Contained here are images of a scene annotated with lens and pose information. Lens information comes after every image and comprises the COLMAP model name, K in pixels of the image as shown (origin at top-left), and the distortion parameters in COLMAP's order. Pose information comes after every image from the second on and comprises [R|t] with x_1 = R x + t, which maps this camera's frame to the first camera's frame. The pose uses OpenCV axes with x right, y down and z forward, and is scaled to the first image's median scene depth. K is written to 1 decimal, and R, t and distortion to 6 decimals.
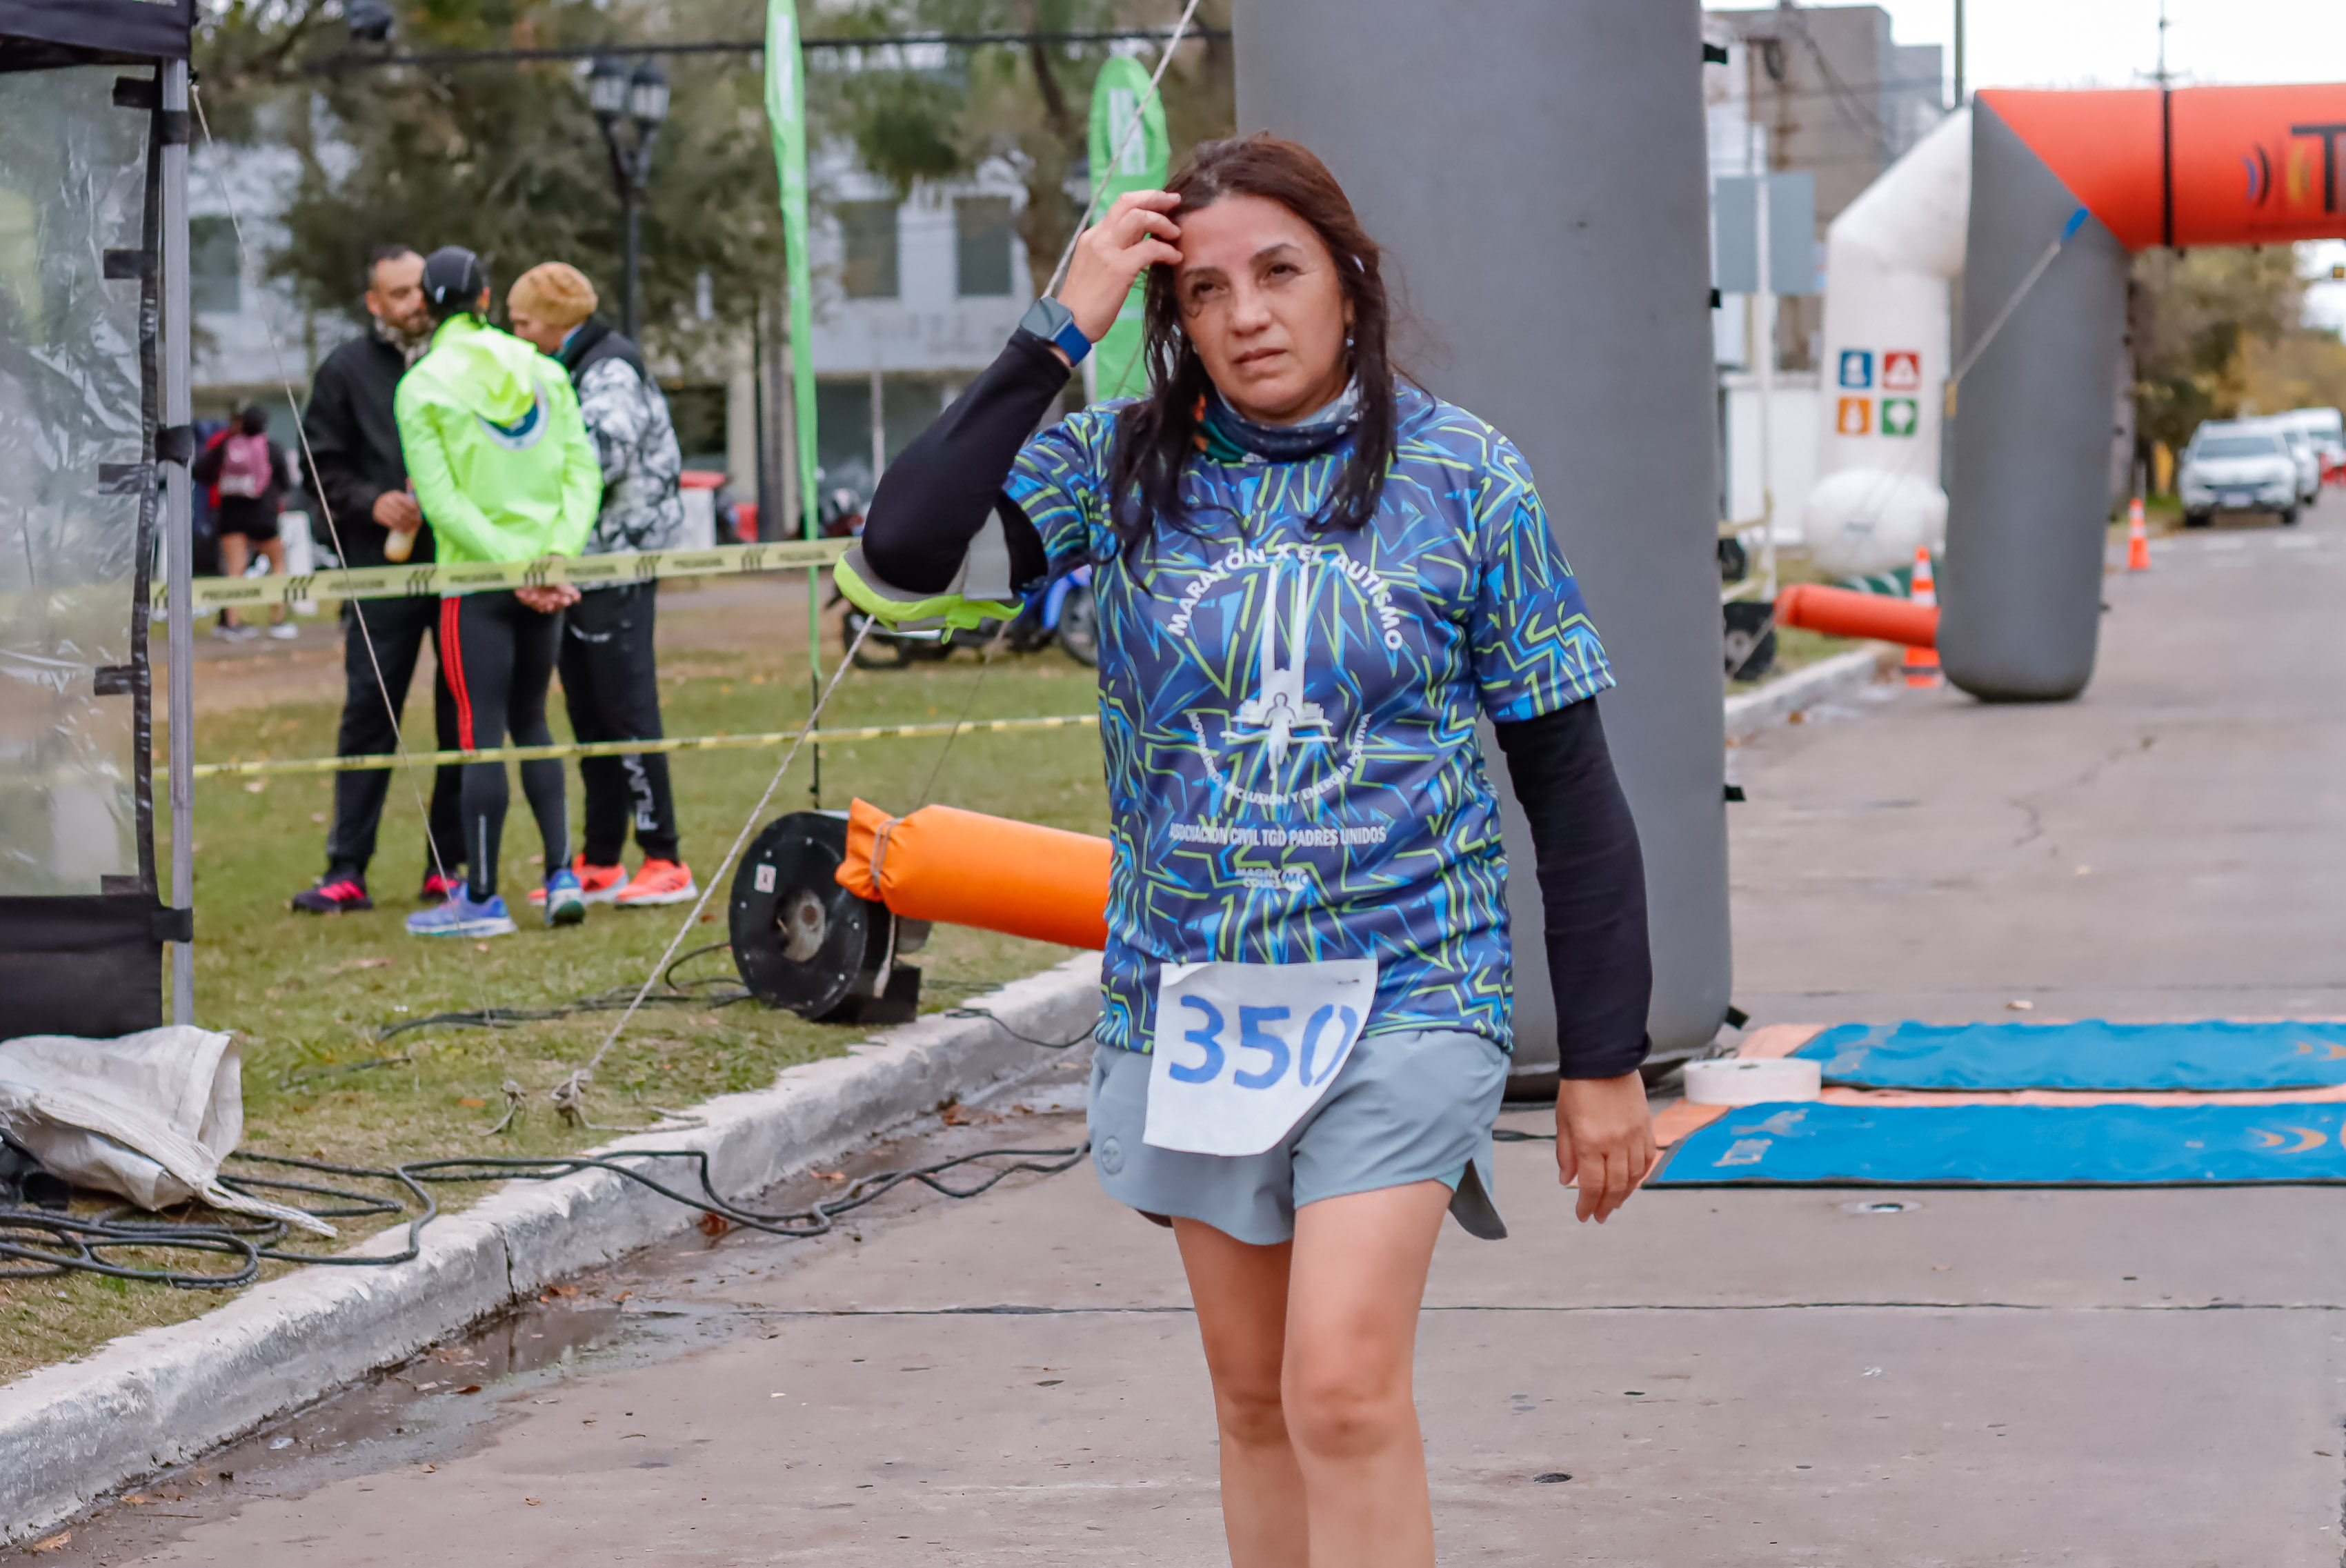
lens RADIAL K [[5251.0, 0, 1173.0], [0, 5251.0, 784.0], [0, 0, 1]] dist [-0.053581, 0.221502]
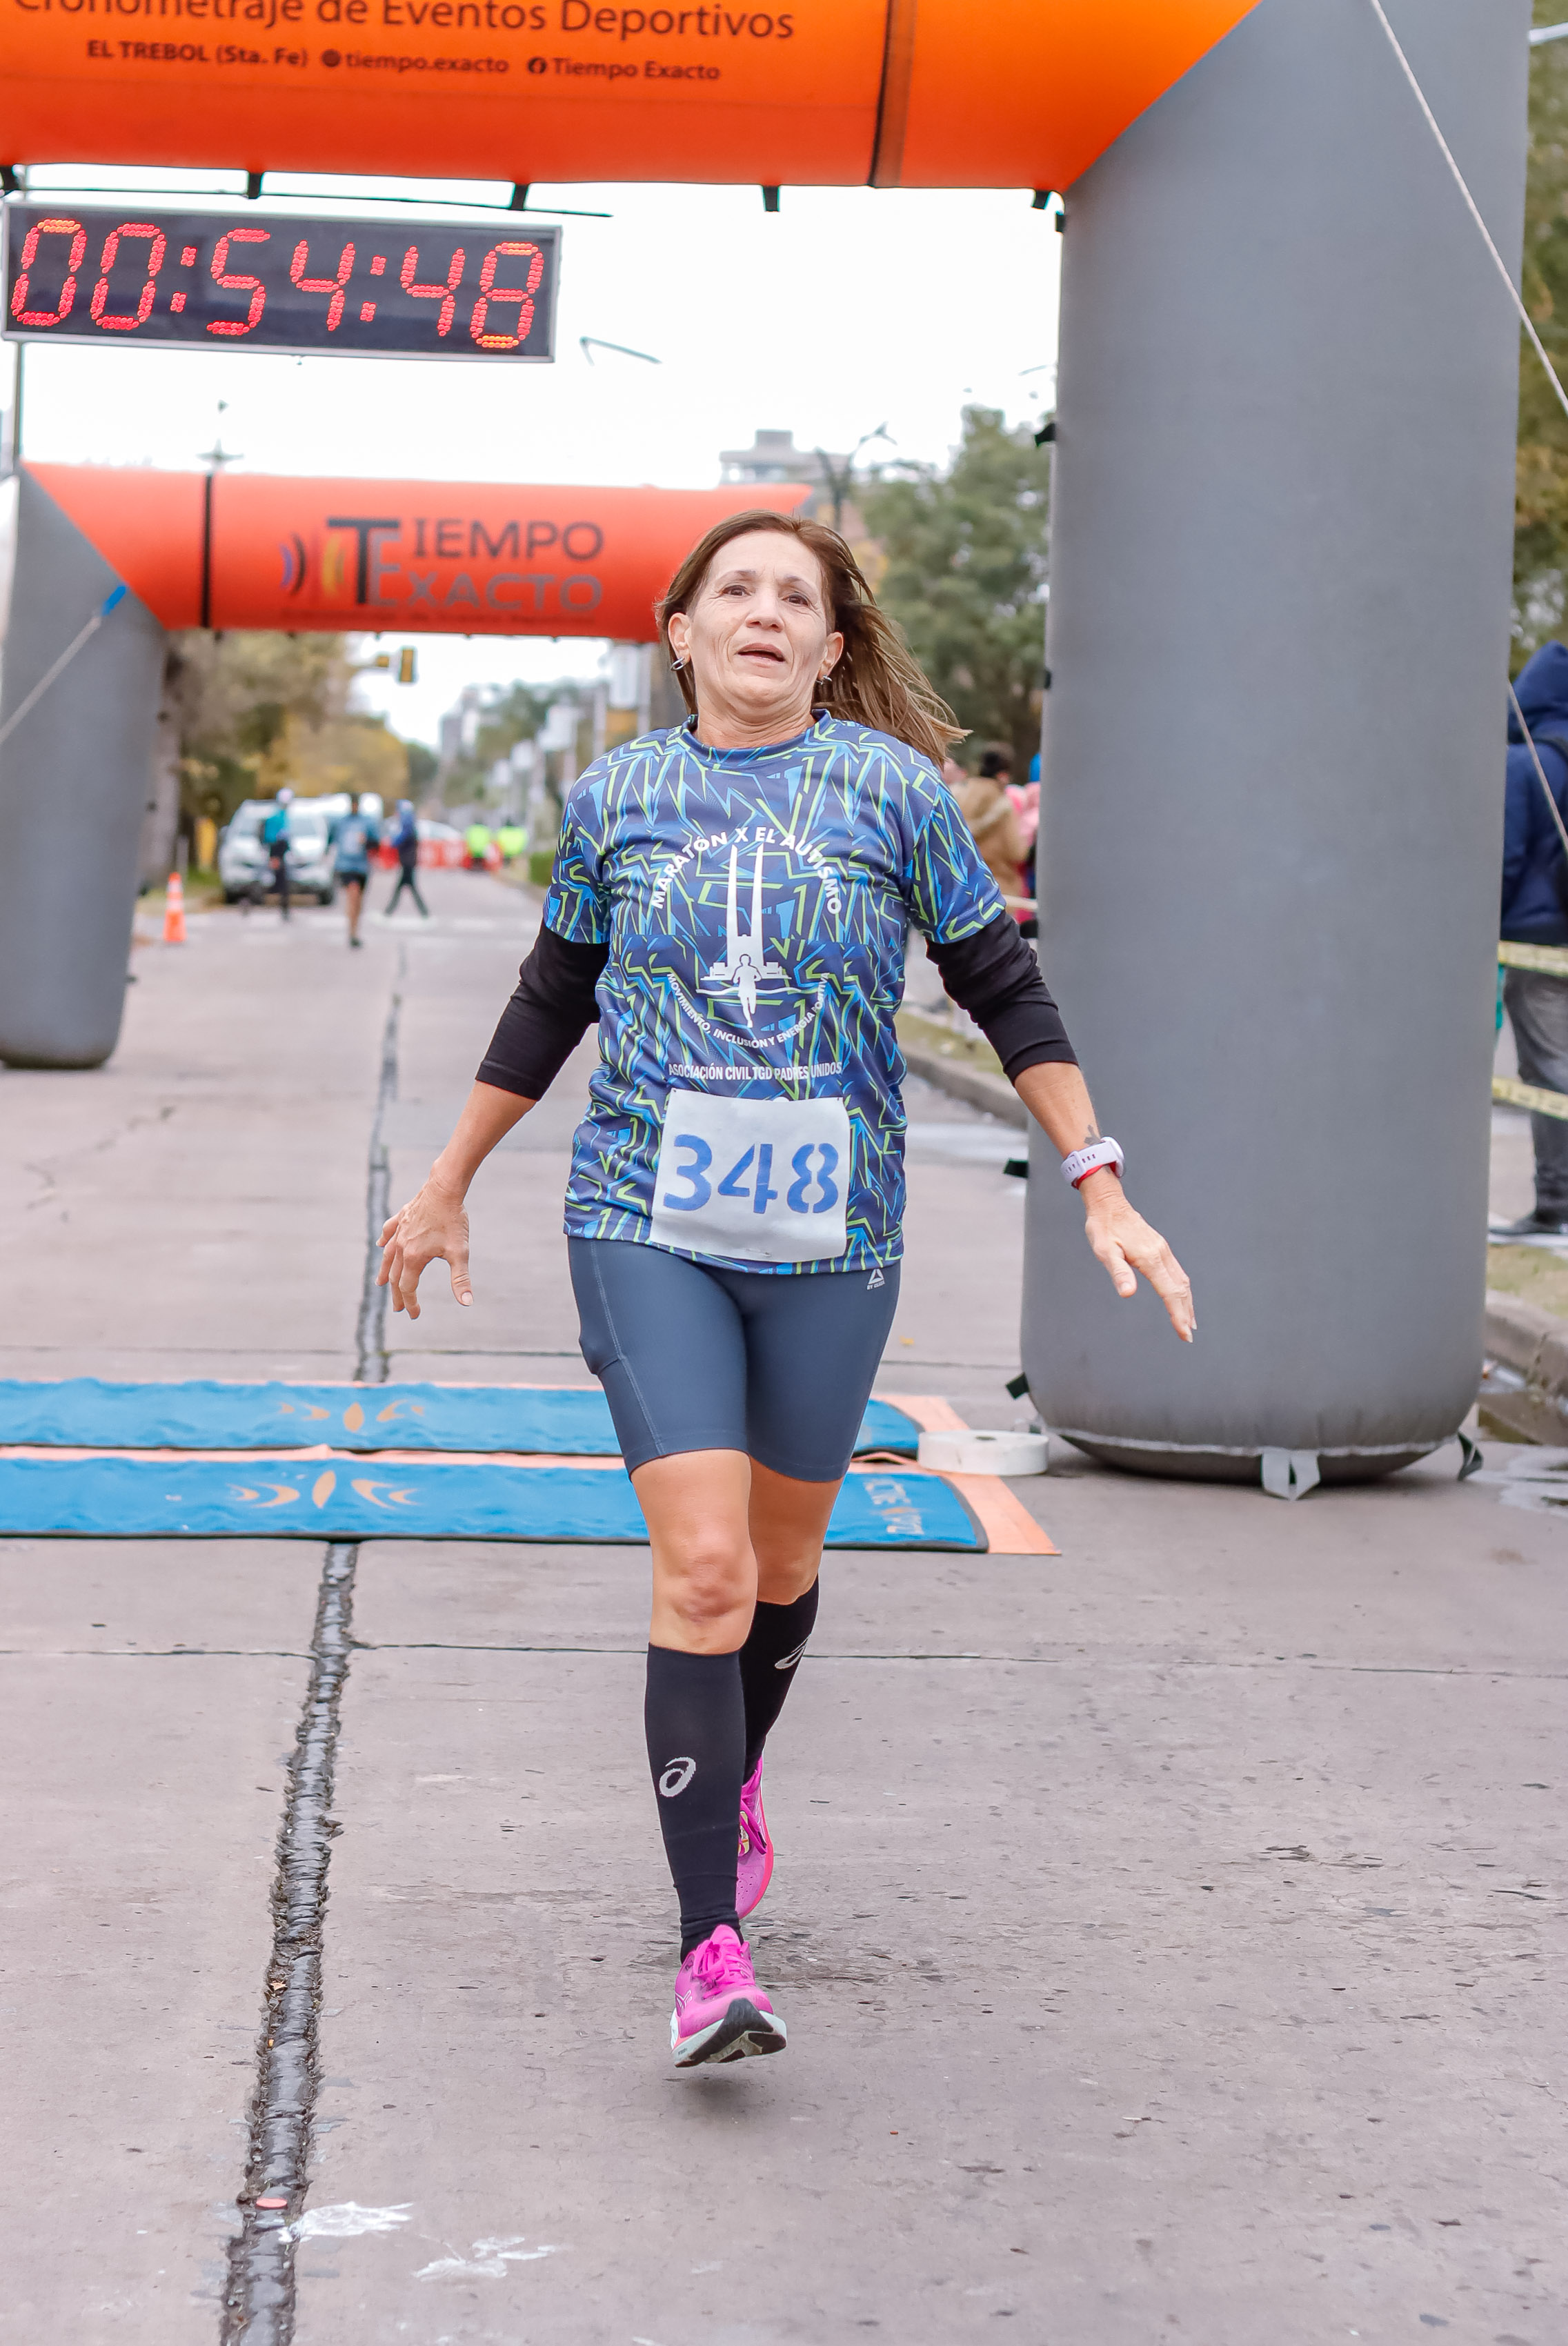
lens RADIAL K [[5251.0, 0, 784.0], [0, 5251.0, 1173.0], [0, 0, 1]] dist [-0.053581, 0.221502]
pose [[0.955595, 0.031072, 0.293040, 0.003258], [-0.032363, 0.999476, -0.000441, 0.000714], [-0.292900, -0.009062, 0.956100, -0.025073]]
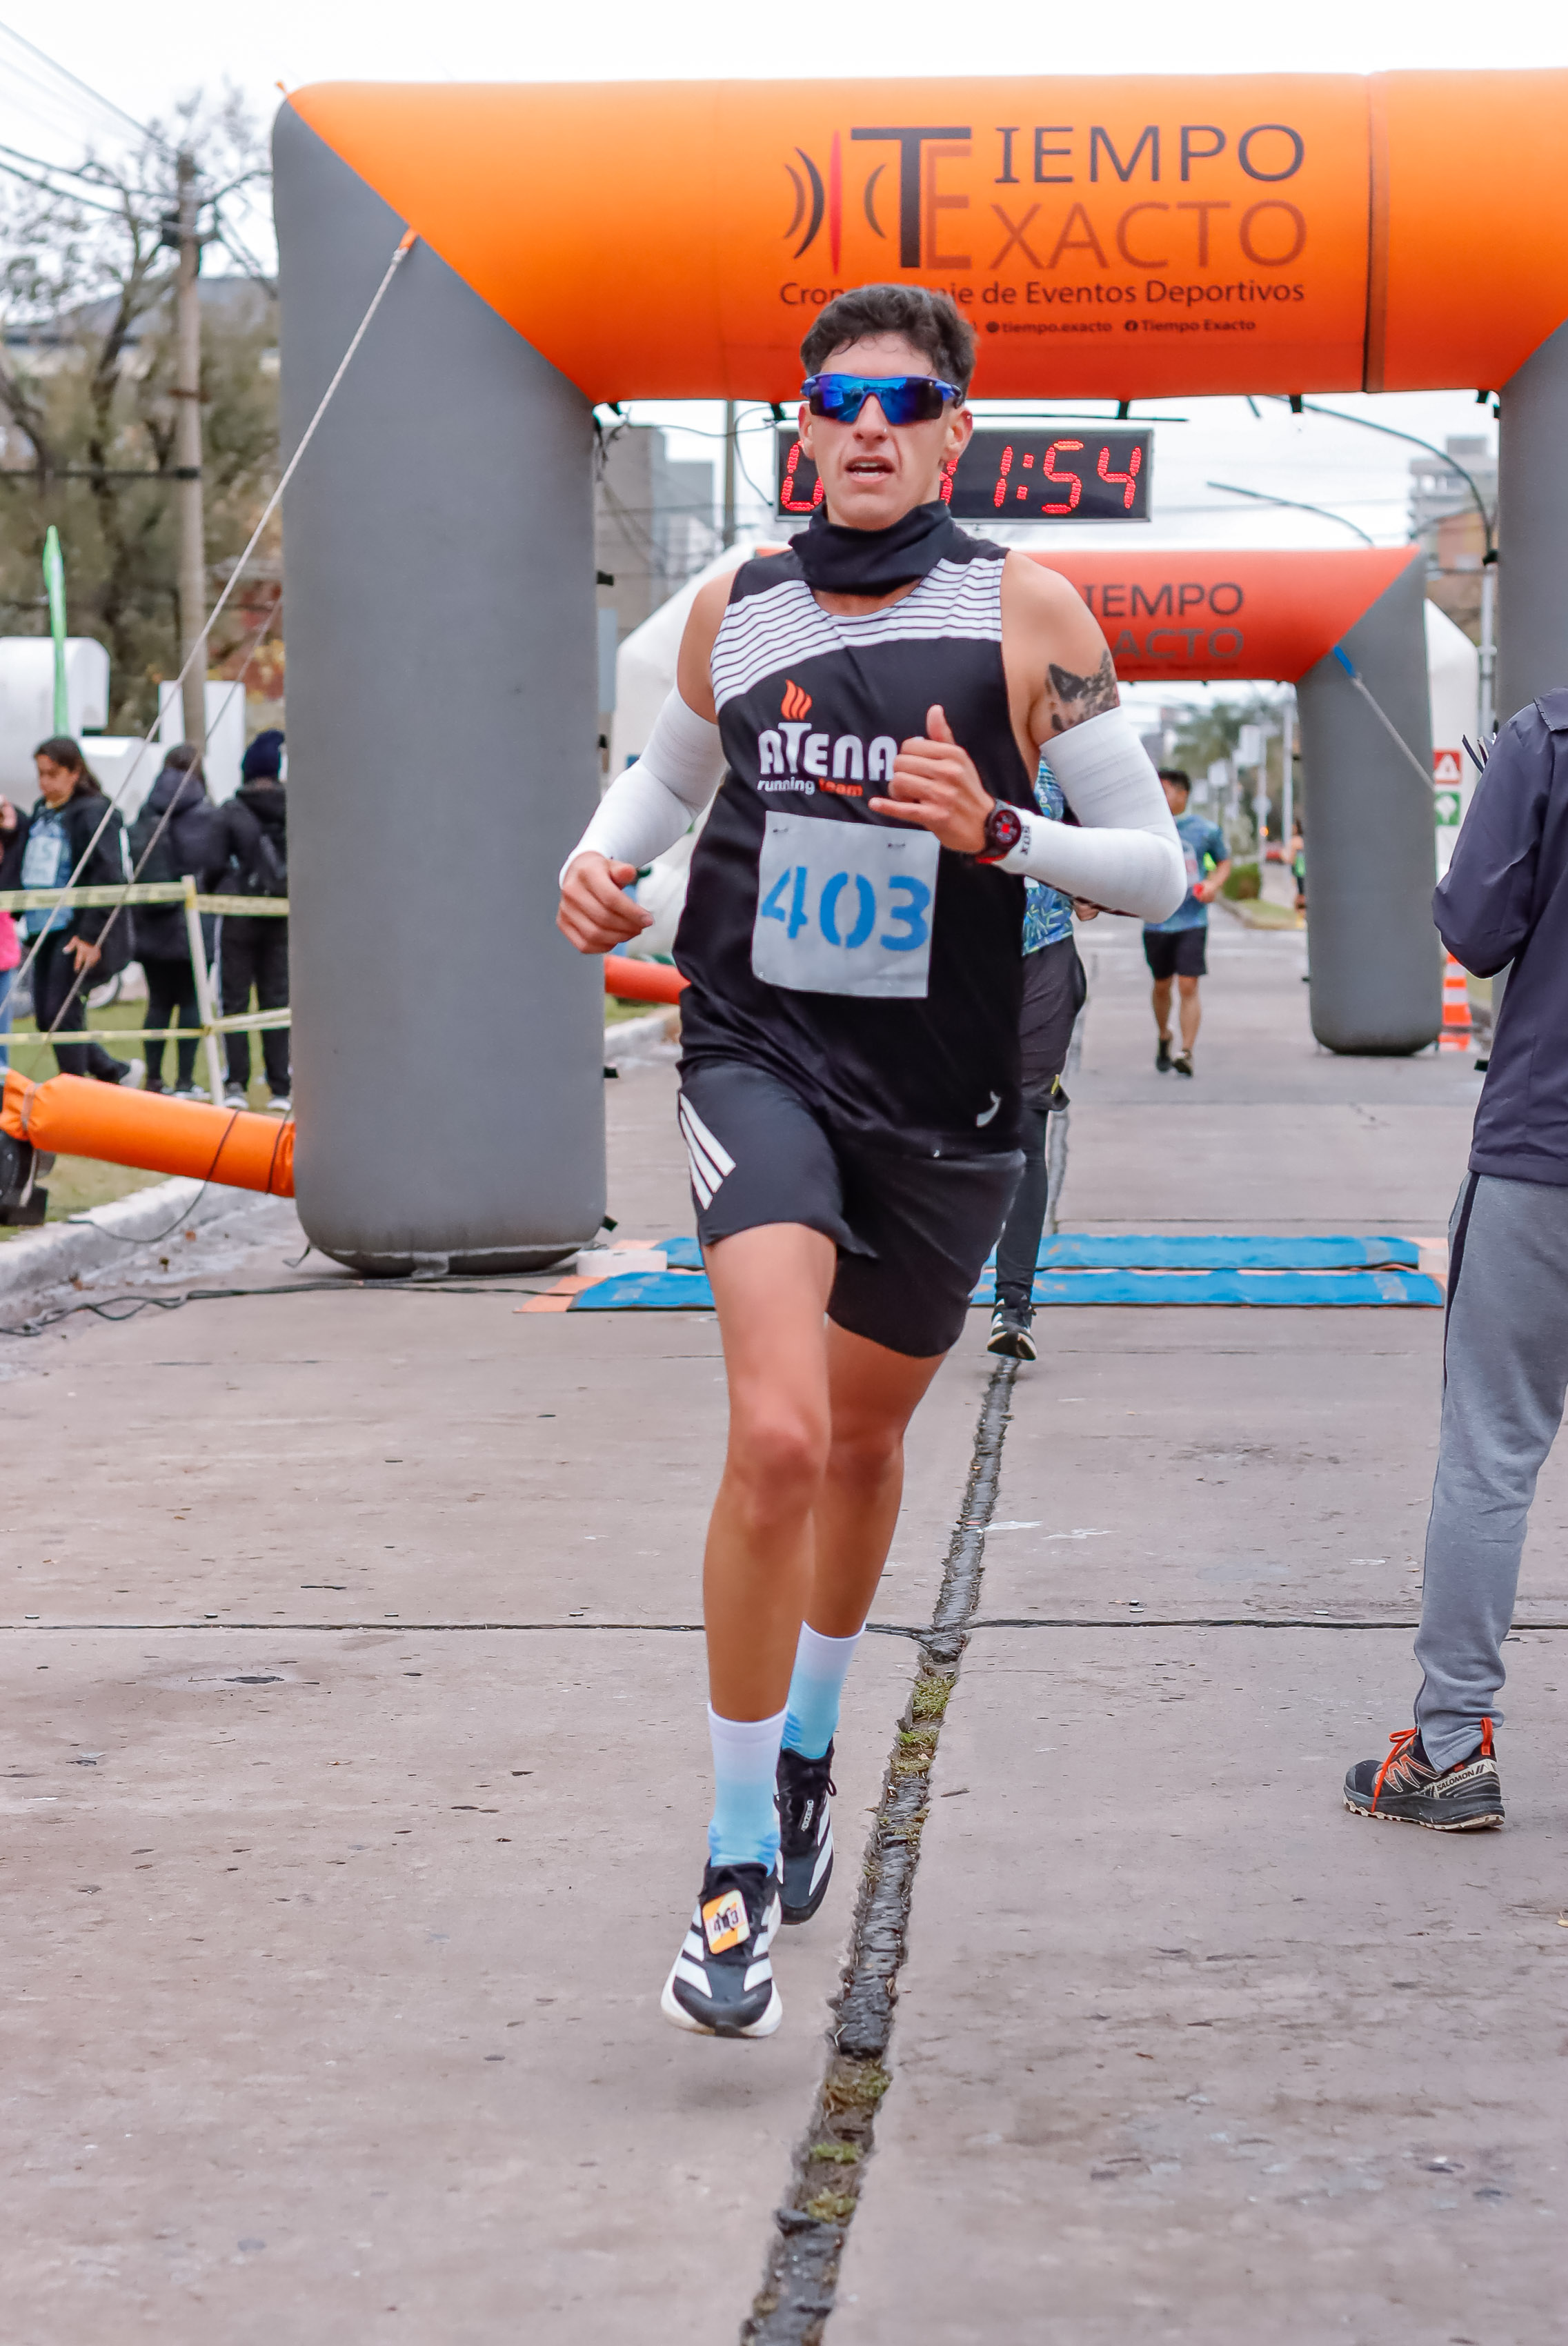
lens RADIAL K [[5251.0, 0, 784.0], [0, 5251.0, 1173.0], [0, 0, 1]] dist [-0.053581, 0.221502]
pose [[0.986808, 0.010415, 0.161561, -0.082198], [-0.010359, 0.999946, -0.001190, 0.030351], [-0.161565, -0.000499, 0.986862, -0.464839]]
